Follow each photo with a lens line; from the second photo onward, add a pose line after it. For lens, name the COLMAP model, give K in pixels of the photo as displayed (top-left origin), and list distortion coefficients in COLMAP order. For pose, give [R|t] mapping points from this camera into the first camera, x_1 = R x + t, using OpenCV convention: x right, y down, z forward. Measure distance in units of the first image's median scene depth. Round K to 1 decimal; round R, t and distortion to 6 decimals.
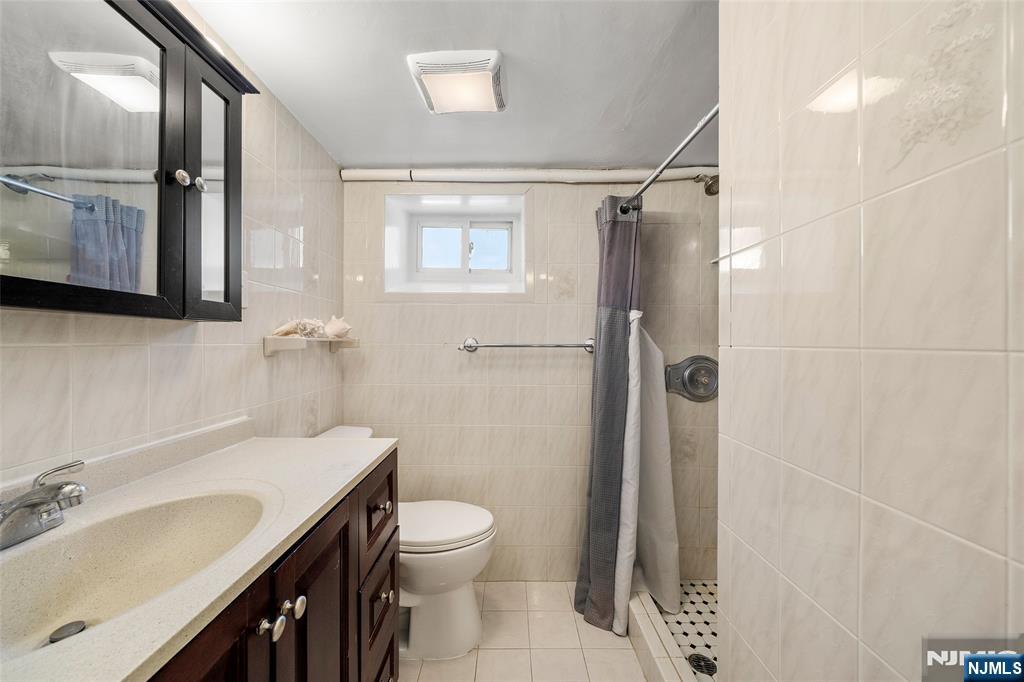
lens RADIAL K [[357.5, 0, 508.2], [0, 357.5, 343.1], [0, 0, 1]] dist [-0.006642, -0.000027]
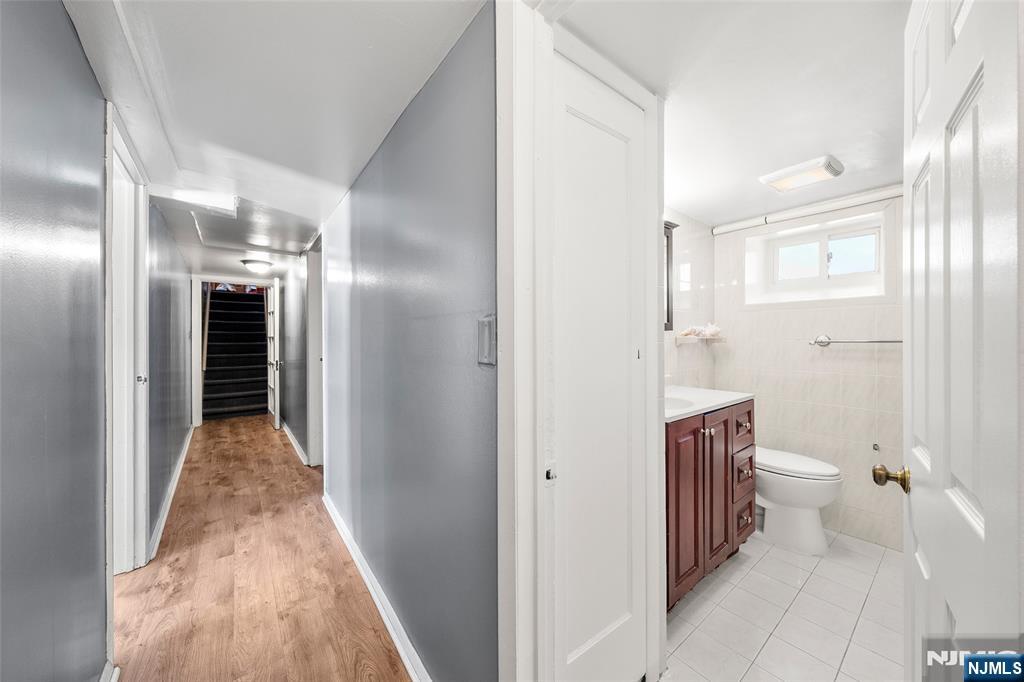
lens RADIAL K [[357.5, 0, 494.5], [0, 357.5, 338.5], [0, 0, 1]] dist [-0.006642, -0.000027]
pose [[0.587851, -0.003928, -0.808960, 0.237086], [0.003209, 0.999992, -0.002523, -0.004216], [0.808963, -0.001113, 0.587859, -0.706299]]
